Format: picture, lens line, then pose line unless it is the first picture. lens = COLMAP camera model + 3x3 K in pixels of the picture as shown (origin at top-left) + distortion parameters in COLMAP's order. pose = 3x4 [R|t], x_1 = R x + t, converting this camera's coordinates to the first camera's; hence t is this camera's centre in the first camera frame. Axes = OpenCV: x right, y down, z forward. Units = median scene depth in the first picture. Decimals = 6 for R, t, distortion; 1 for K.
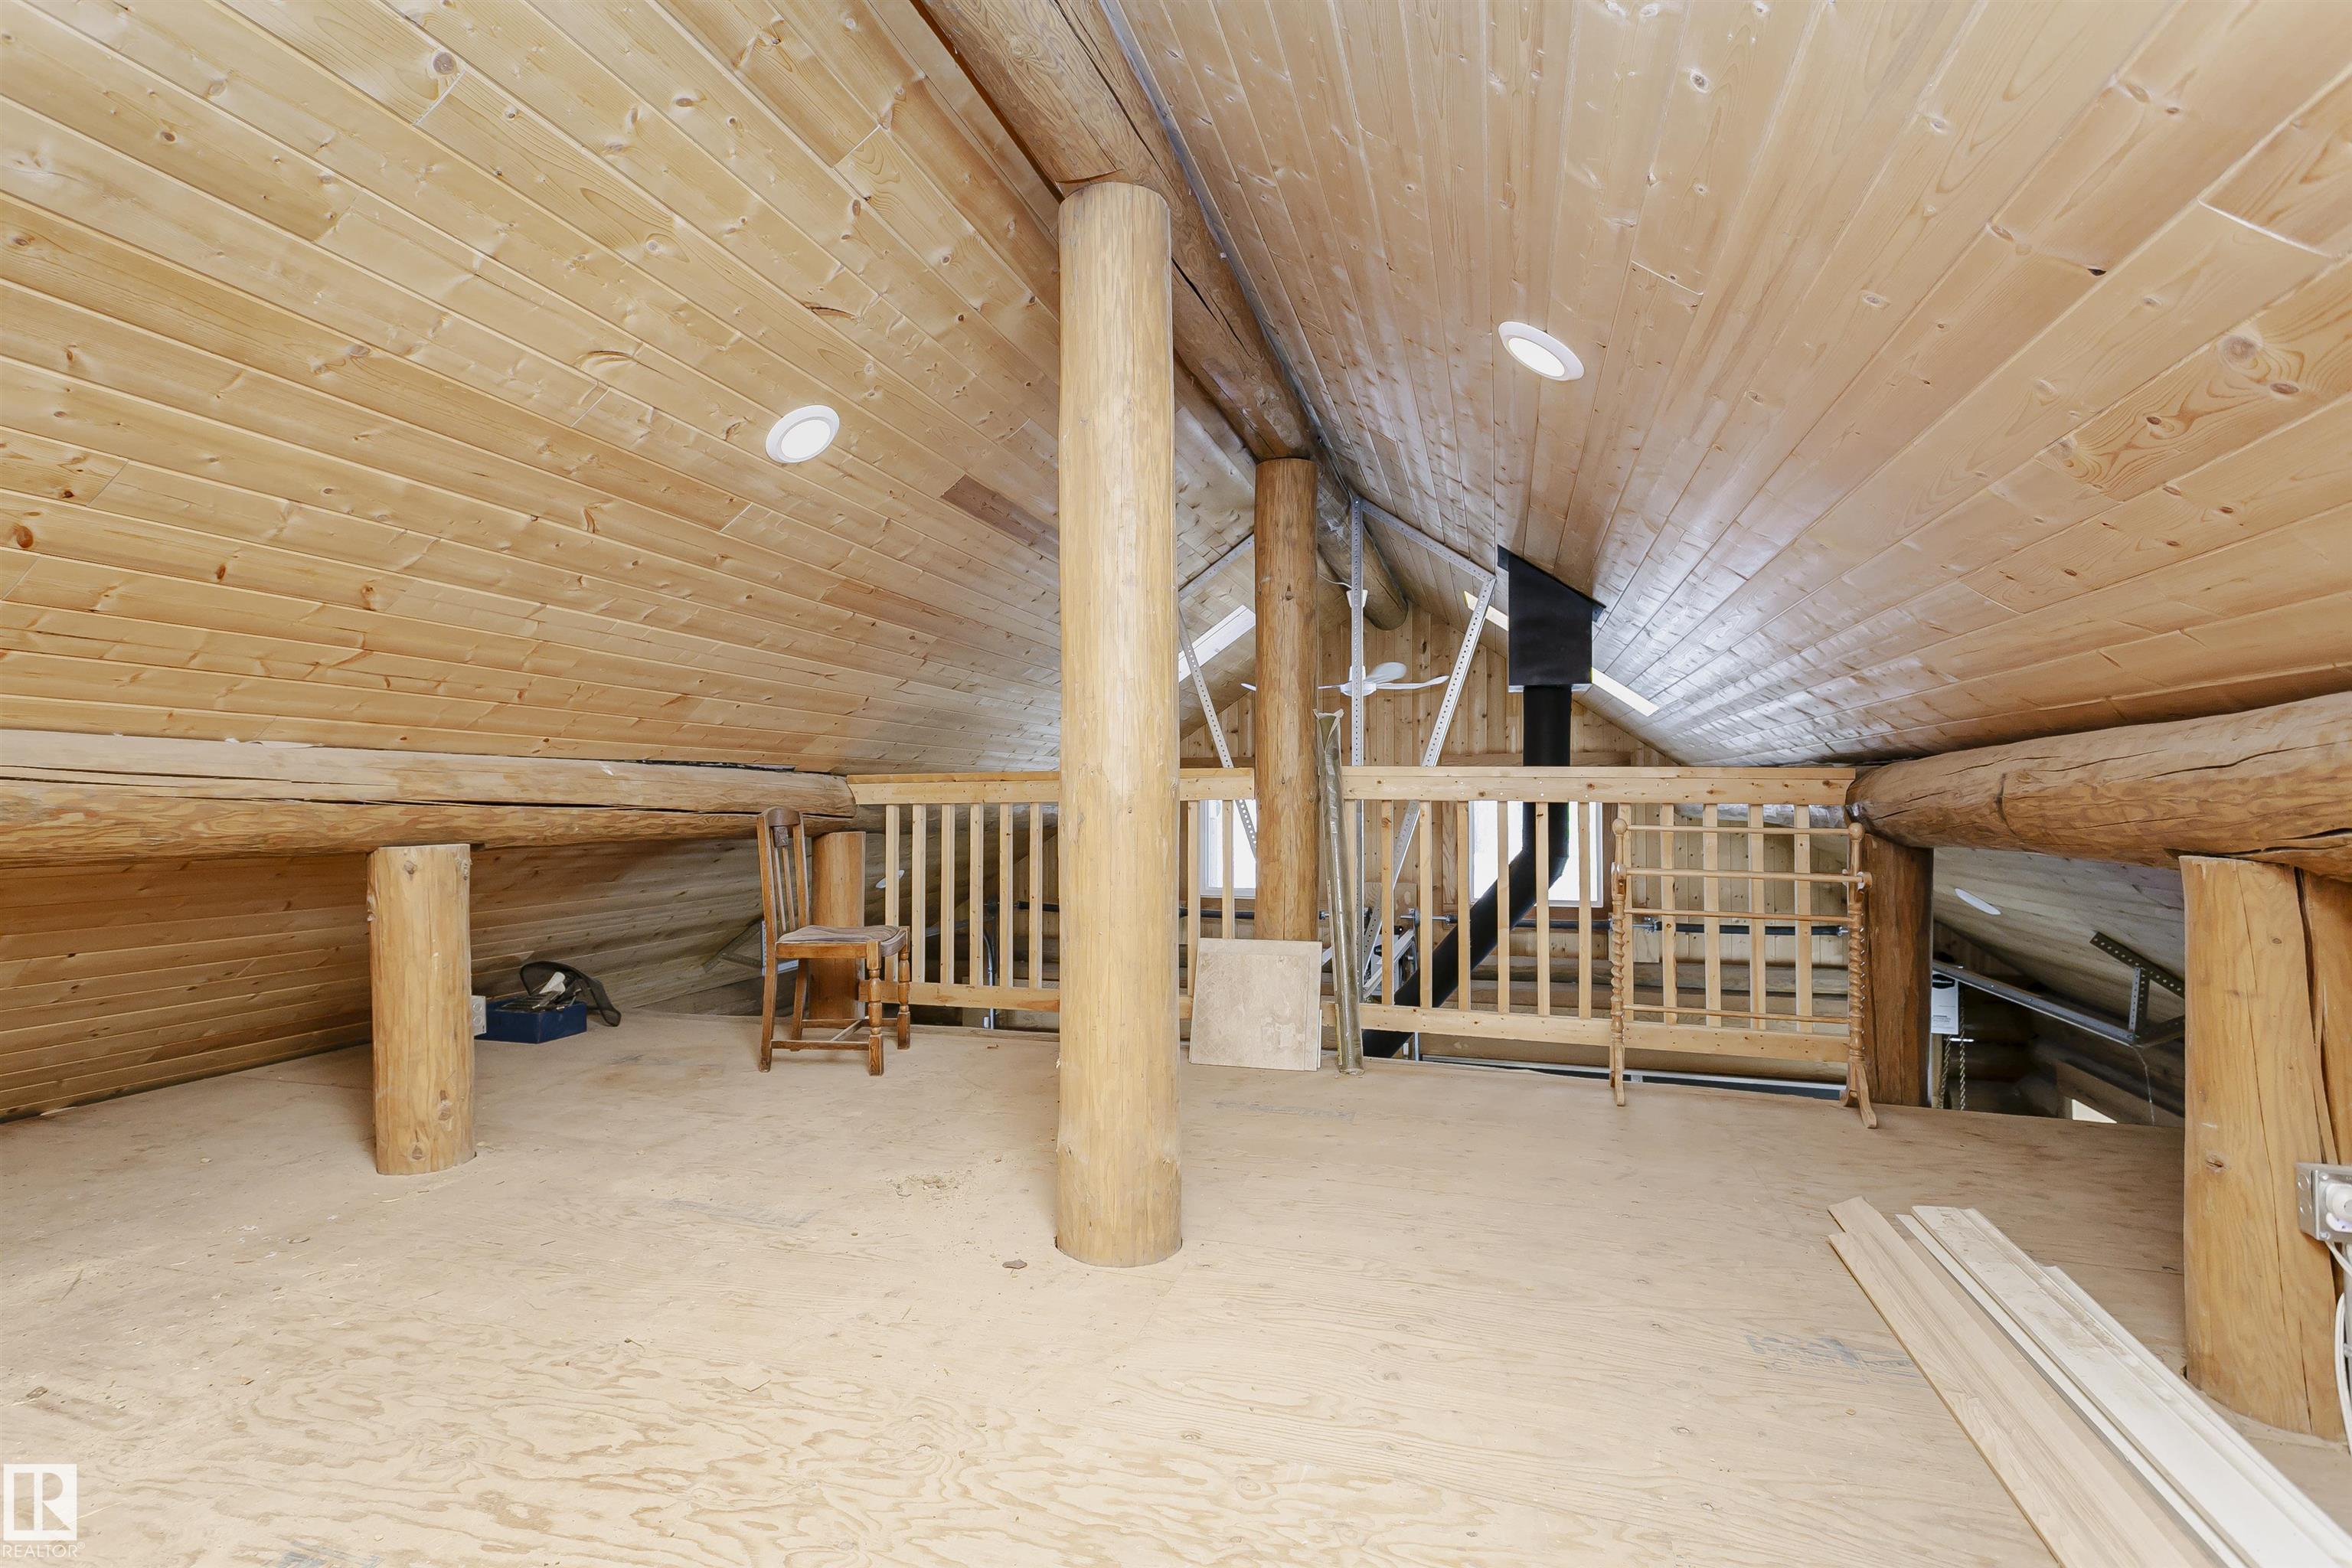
lens RADIAL K [[1136.3, 0, 1172.5], [0, 1136.3, 773.4], [0, 0, 1]] dist [0.001688, 0.000262]
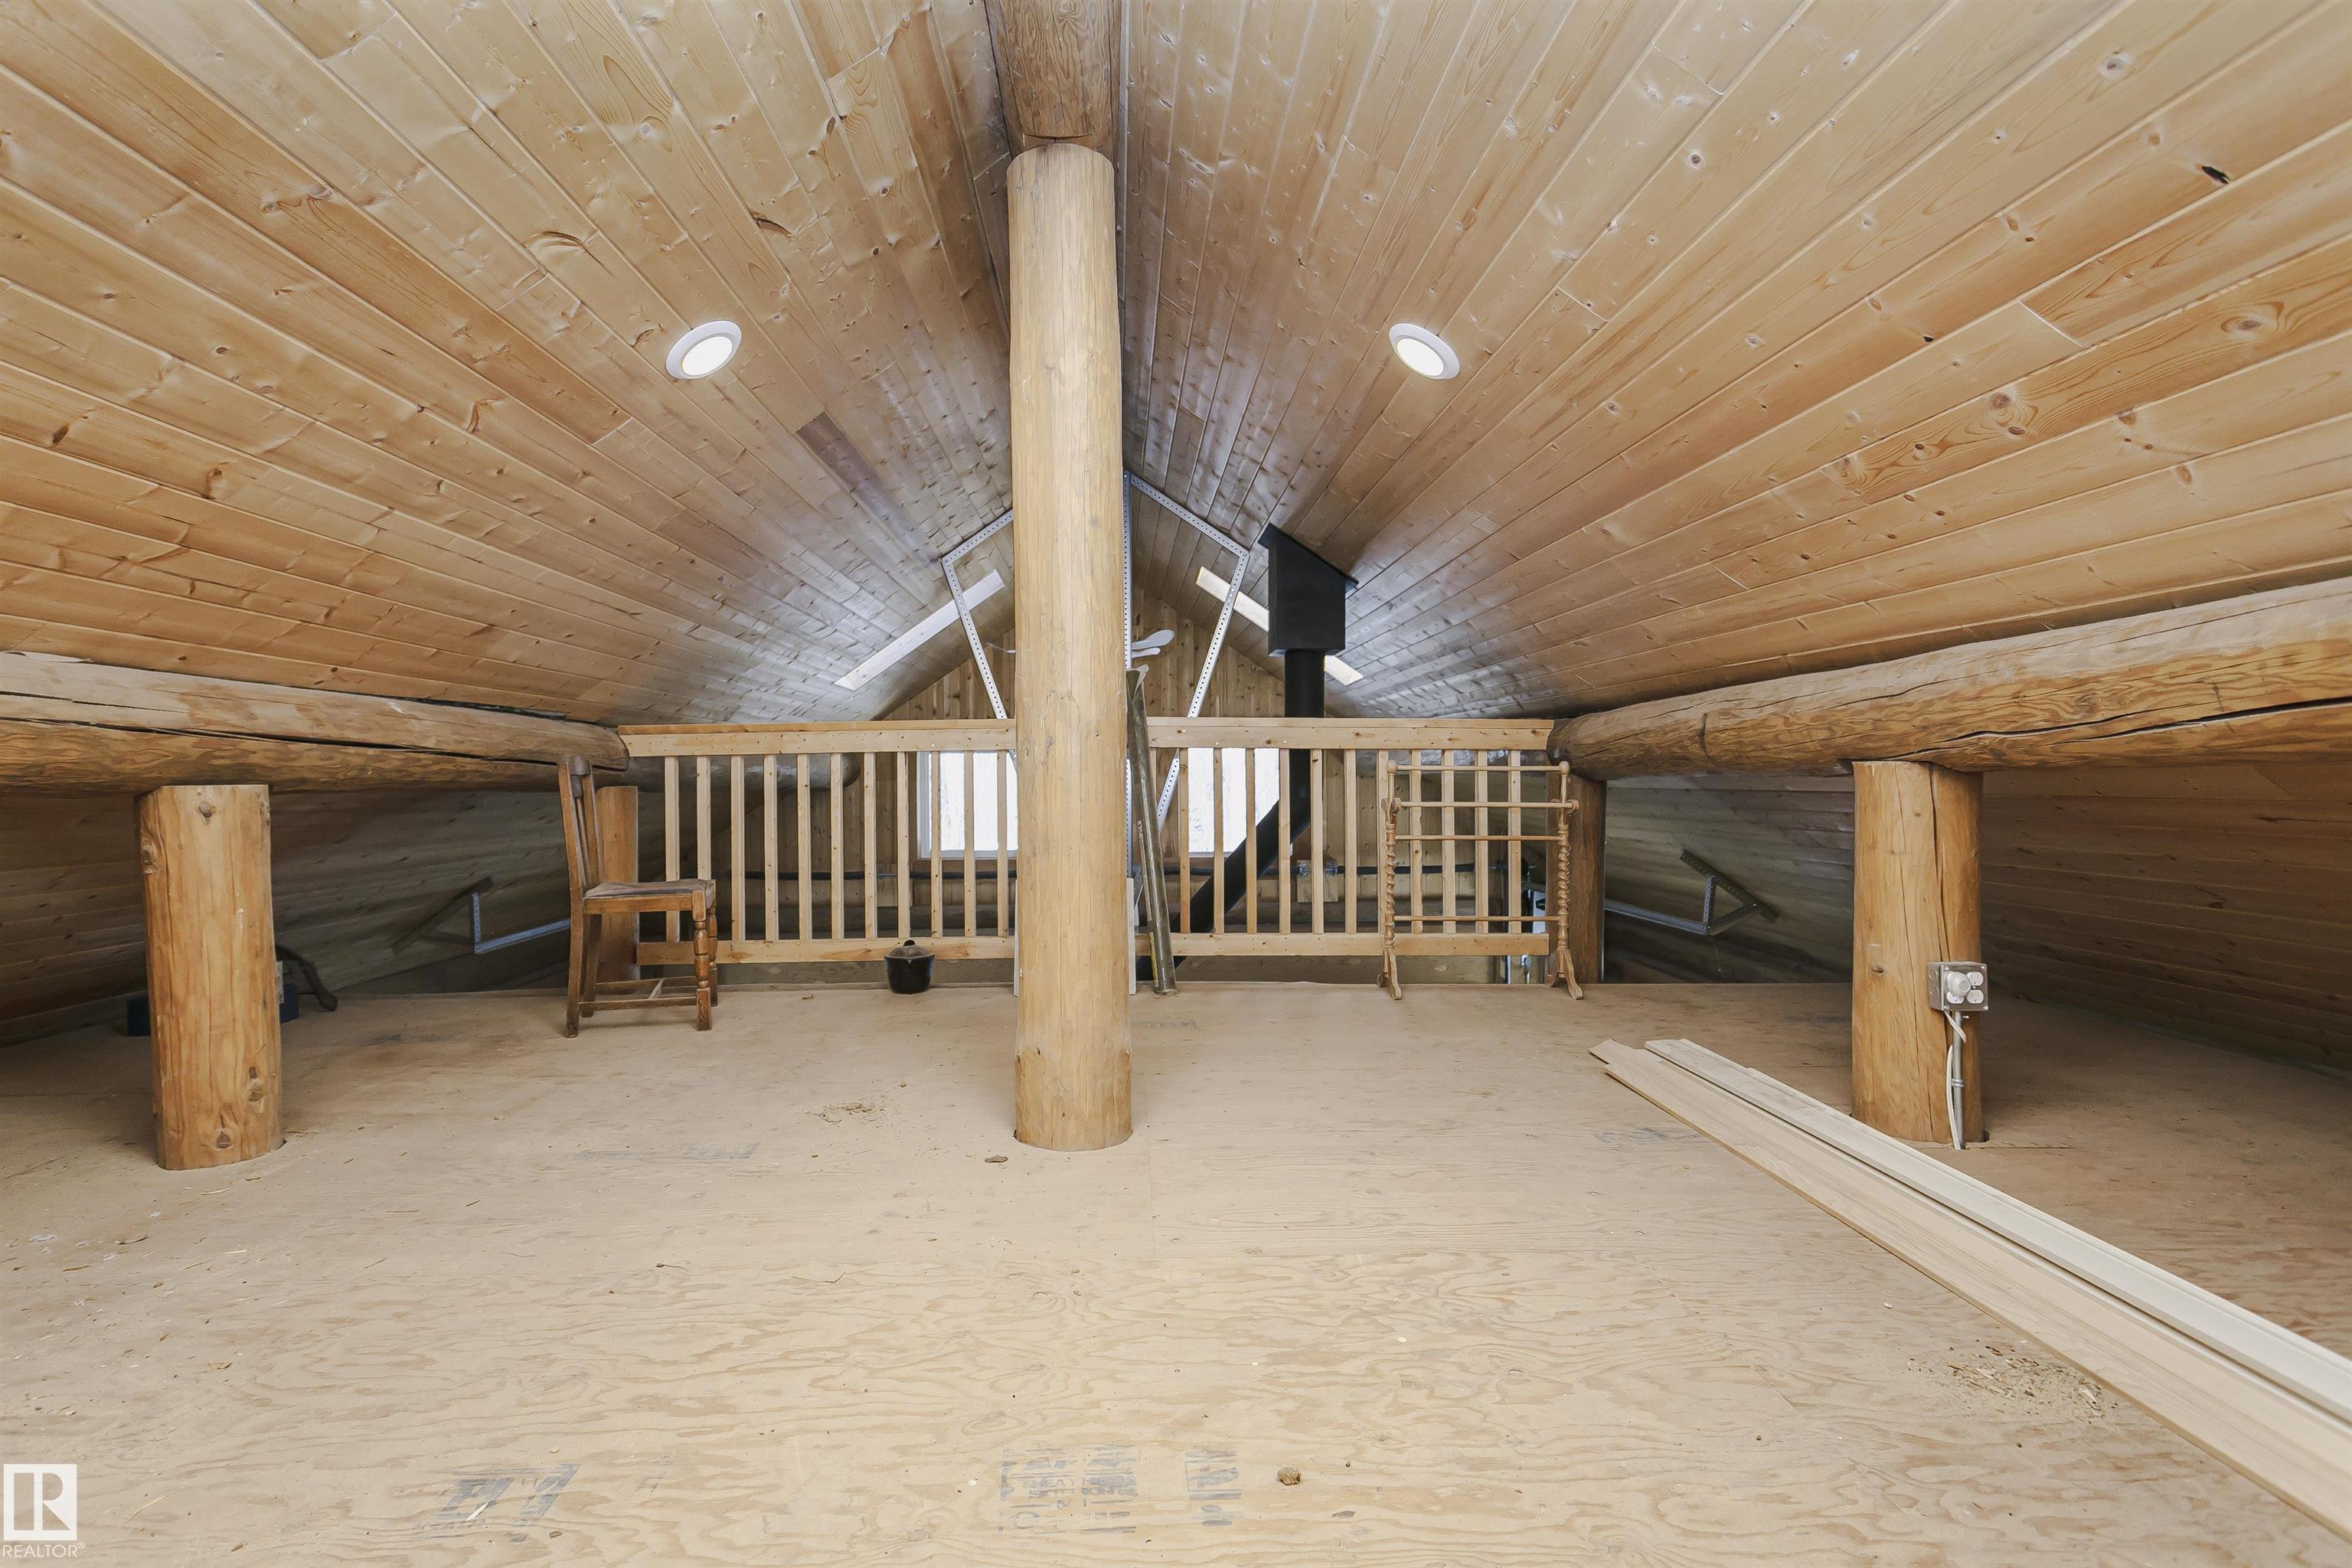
lens RADIAL K [[1111.7, 0, 1176.0], [0, 1111.7, 784.0], [0, 0, 1]] dist [-0.000019, 0.000428]
pose [[0.944177, -0.010568, 0.329268, -0.305959], [0.001558, 0.999617, 0.027617, 0.049556], [-0.329434, -0.025562, 0.943833, -0.029697]]
